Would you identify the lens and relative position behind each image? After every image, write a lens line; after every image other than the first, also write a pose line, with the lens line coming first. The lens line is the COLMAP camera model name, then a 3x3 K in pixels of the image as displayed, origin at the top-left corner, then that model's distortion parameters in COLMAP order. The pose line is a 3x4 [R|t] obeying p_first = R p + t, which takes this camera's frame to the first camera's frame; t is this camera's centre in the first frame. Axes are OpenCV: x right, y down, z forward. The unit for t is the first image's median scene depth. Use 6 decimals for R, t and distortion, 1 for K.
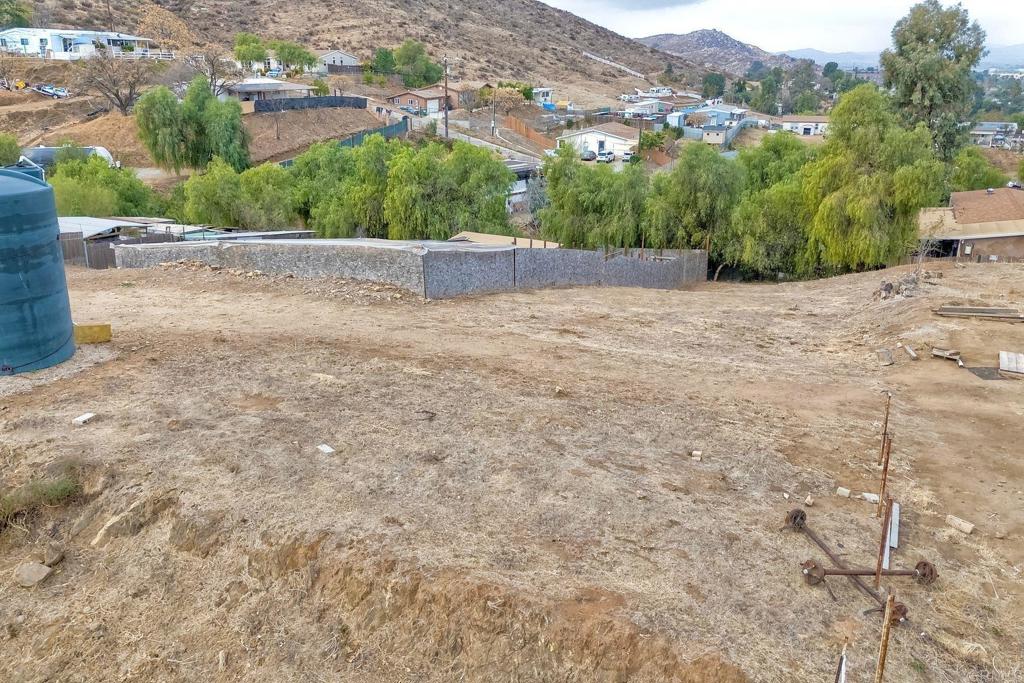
lens RADIAL K [[886.5, 0, 494.0], [0, 886.5, 341.4], [0, 0, 1]] dist [0.090347, -0.095745]
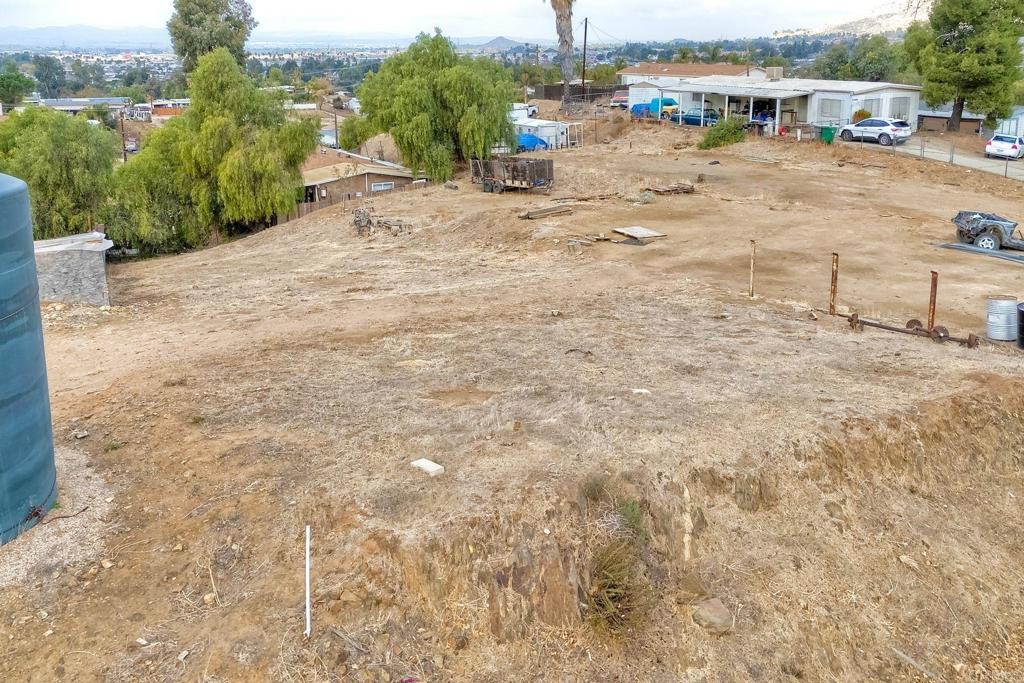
lens RADIAL K [[921.8, 0, 531.3], [0, 921.8, 218.4], [0, 0, 1]] dist [0.044797, -0.007489]
pose [[0.550191, -0.154611, 0.820601, -0.236405], [0.248237, 0.968566, 0.016053, -0.021548], [-0.797288, 0.194871, 0.571276, 0.125495]]
